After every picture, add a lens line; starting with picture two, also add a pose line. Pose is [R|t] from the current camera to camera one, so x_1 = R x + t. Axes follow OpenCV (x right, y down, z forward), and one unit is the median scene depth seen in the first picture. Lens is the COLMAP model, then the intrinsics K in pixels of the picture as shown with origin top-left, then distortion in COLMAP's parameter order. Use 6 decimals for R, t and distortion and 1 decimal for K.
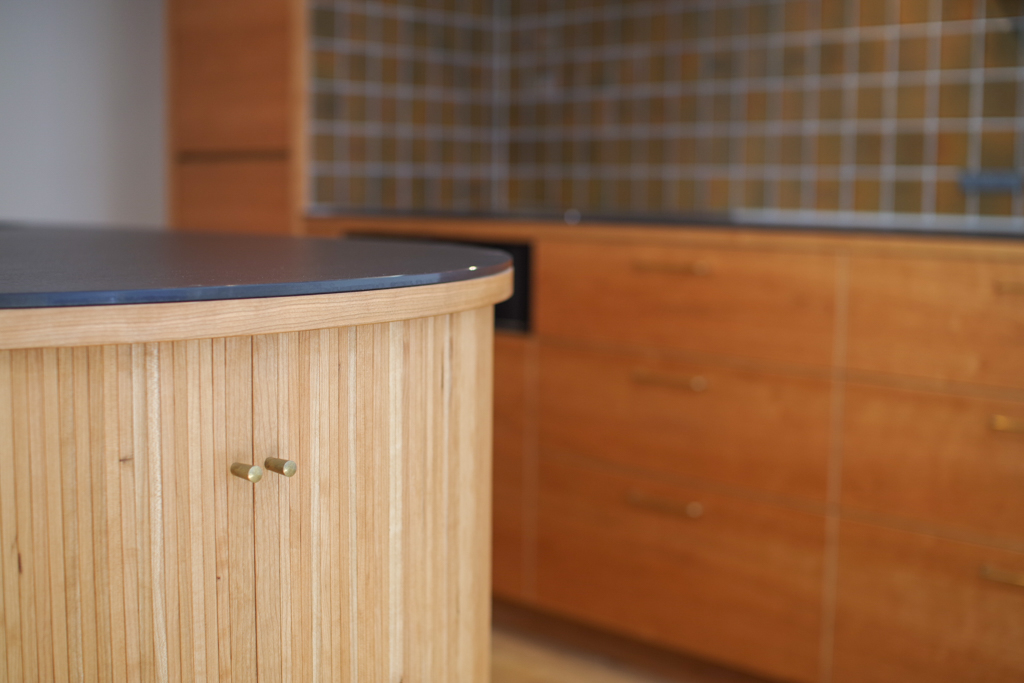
lens RADIAL K [[1390.2, 0, 510.7], [0, 1390.2, 339.3], [0, 0, 1]] dist [-0.098533, 0.000000]
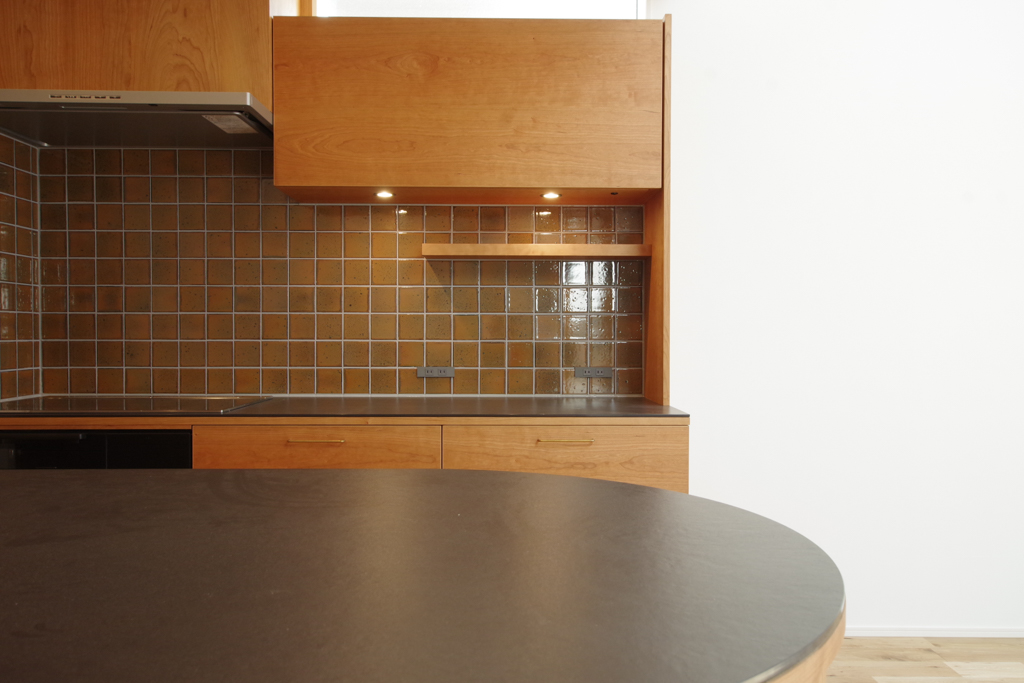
lens RADIAL K [[839.9, 0, 517.3], [0, 839.9, 349.2], [0, 0, 1]] dist [0.005103, 0.013655]
pose [[0.689782, -0.022172, 0.723678, -0.334347], [0.084696, 0.995139, -0.050240, -0.071629], [-0.719046, 0.095947, 0.688307, 0.136431]]
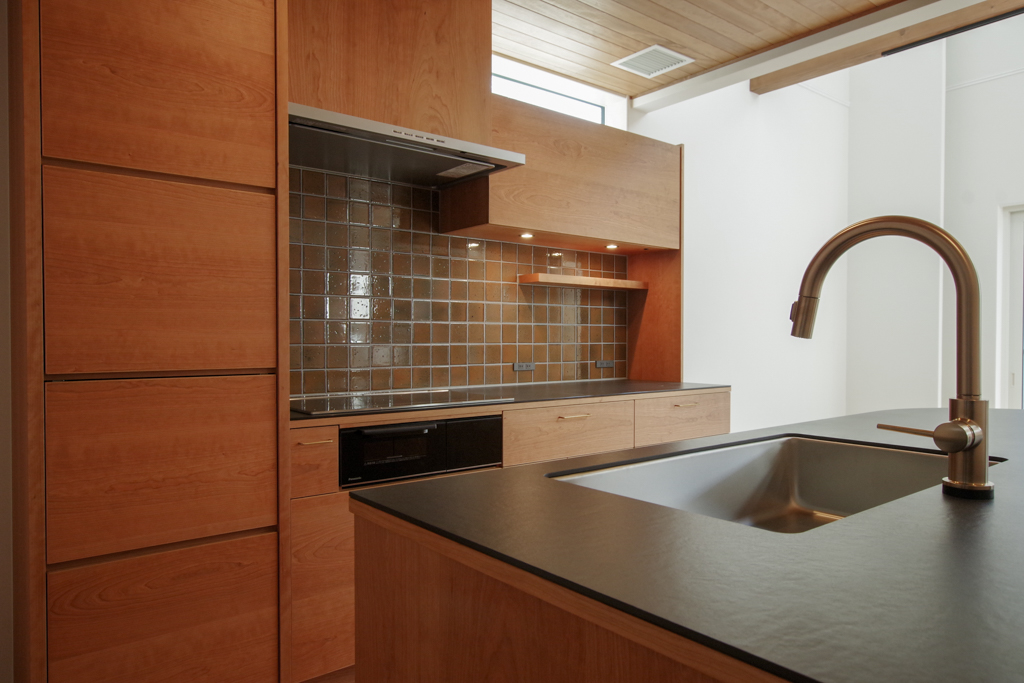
lens RADIAL K [[675.8, 0, 512.2], [0, 675.8, 345.7], [0, 0, 1]] dist [-0.002098, 0.001030]
pose [[0.105795, -0.020219, 0.994182, -0.761850], [0.109561, 0.993943, 0.008555, -0.147046], [-0.988334, 0.108019, 0.107370, 0.783846]]
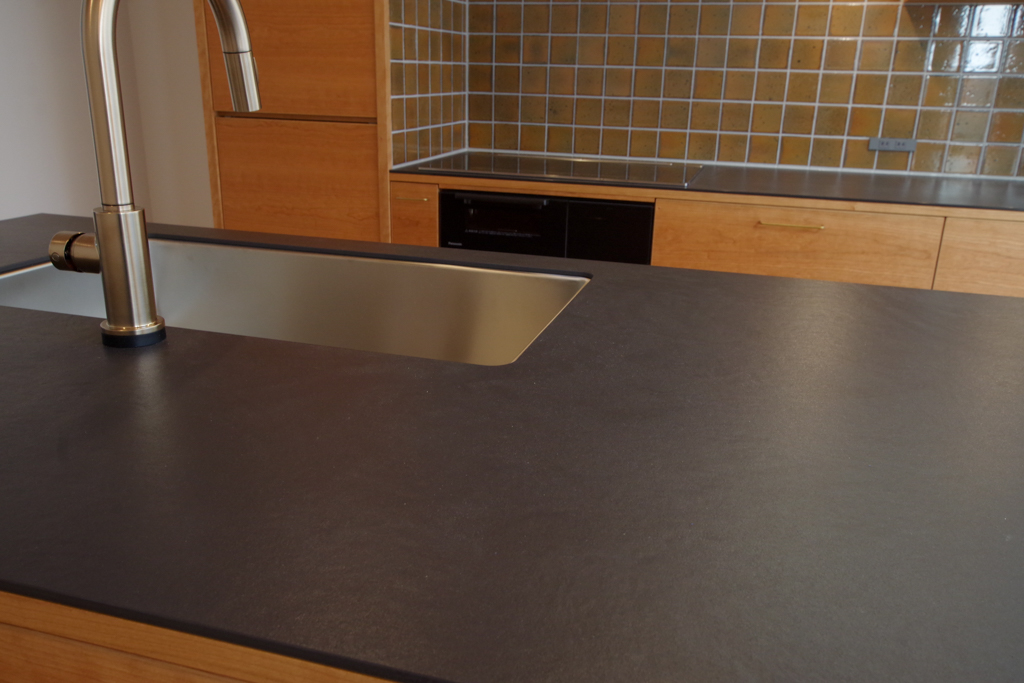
lens RADIAL K [[839.9, 0, 515.2], [0, 839.9, 344.9], [0, 0, 1]] dist [0.005103, 0.013655]
pose [[0.879828, -0.137832, 0.454869, -0.438439], [0.037179, 0.974054, 0.223239, -0.109341], [-0.473836, -0.179500, 0.862125, 0.296295]]
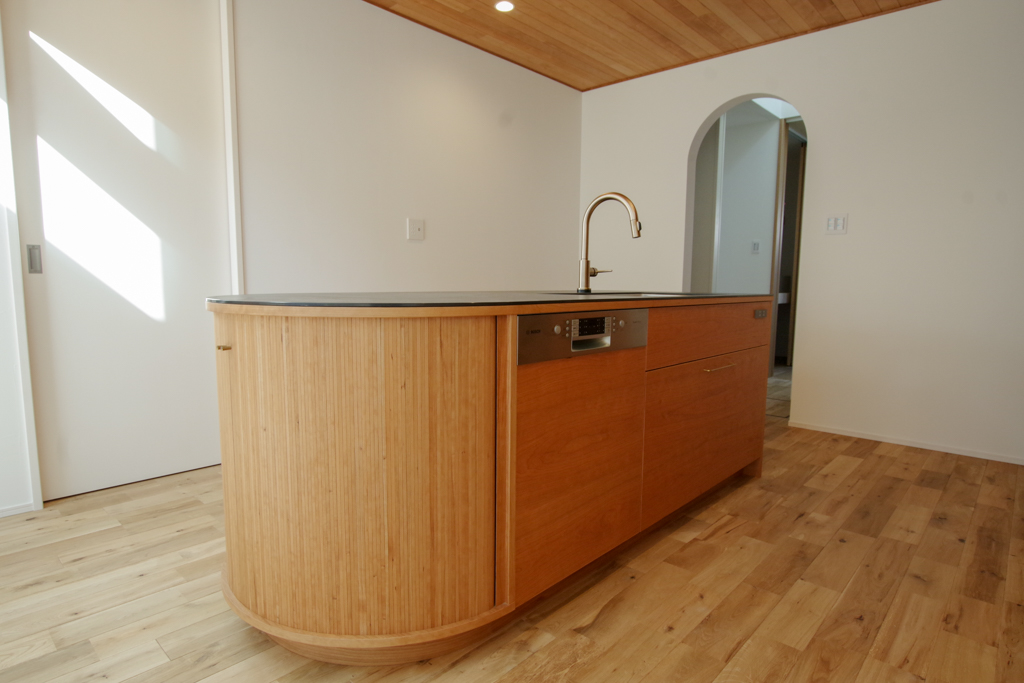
lens RADIAL K [[571.6, 0, 513.9], [0, 571.6, 347.5], [0, 0, 1]] dist [-0.012865, -0.001639]
pose [[0.051722, 0.106572, -0.992959, 0.393241], [-0.118775, 0.987889, 0.099841, -0.043349], [0.991573, 0.112775, 0.063754, 0.469447]]
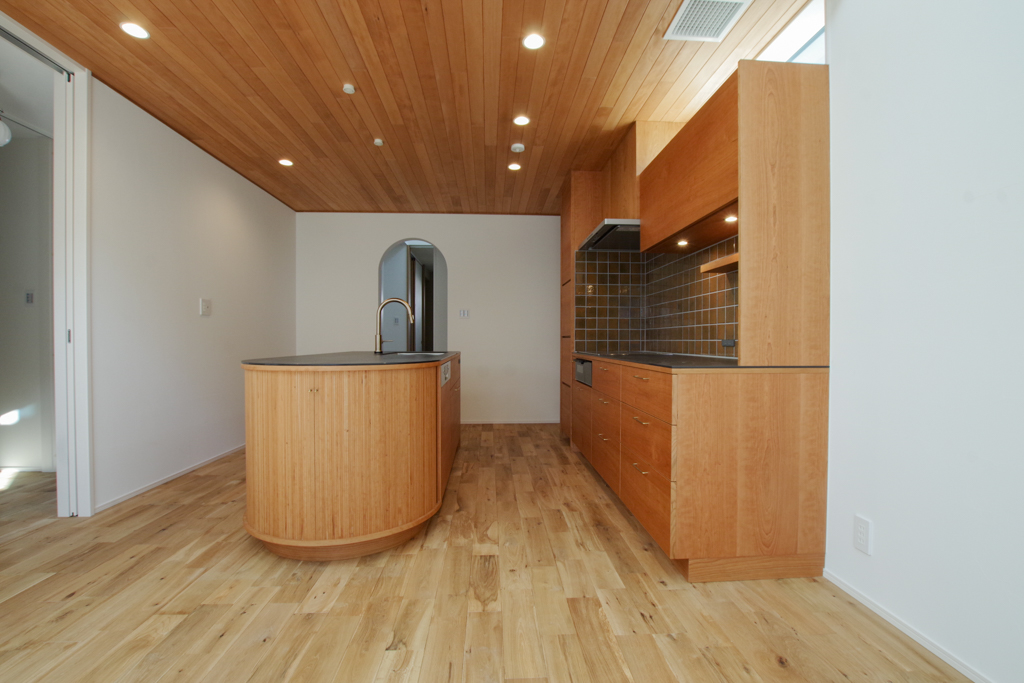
lens RADIAL K [[456.3, 0, 516.2], [0, 456.3, 346.4], [0, 0, 1]] dist [-0.027179, 0.000119]
pose [[0.754464, 0.000078, -0.656342, 0.568252], [-0.066436, 0.994873, -0.076250, -0.005176], [0.652971, 0.101132, 0.750601, -0.010786]]
